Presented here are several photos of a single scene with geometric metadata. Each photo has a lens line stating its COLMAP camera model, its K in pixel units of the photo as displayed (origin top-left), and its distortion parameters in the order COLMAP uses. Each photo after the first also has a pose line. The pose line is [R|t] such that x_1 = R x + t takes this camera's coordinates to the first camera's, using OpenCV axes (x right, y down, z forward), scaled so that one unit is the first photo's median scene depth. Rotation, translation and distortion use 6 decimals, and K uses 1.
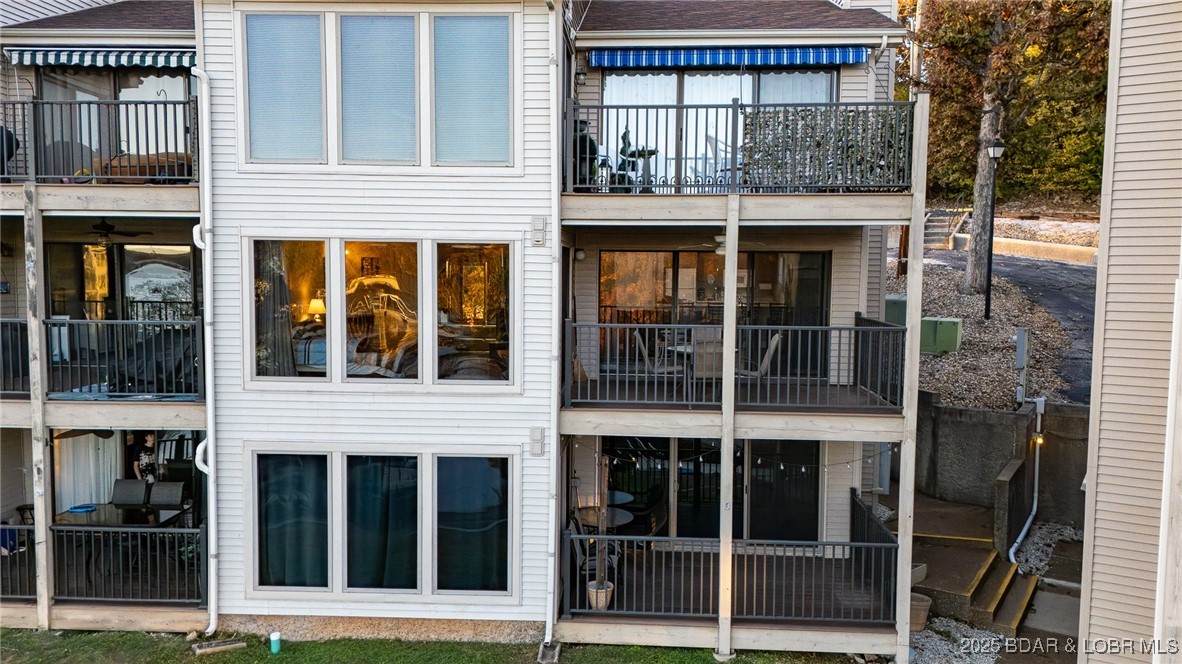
lens RADIAL K [[848.7, 0, 598.0], [0, 848.7, 327.1], [0, 0, 1]] dist [0.040910, -0.007013]
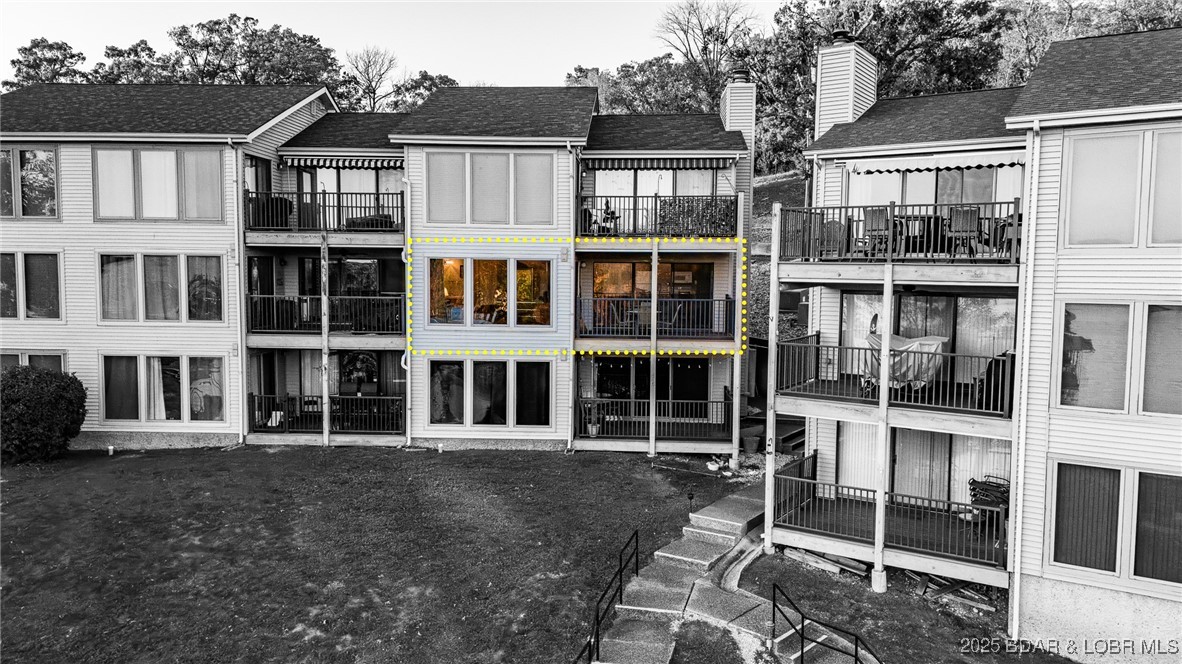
lens RADIAL K [[848.7, 0, 587.8], [0, 848.7, 334.5], [0, 0, 1]] dist [0.040910, -0.007013]
pose [[0.999951, 0.000317, -0.009875, 0.009178], [-0.000220, 0.999952, 0.009844, 0.063875], [0.009877, -0.009841, 0.999903, -1.083456]]
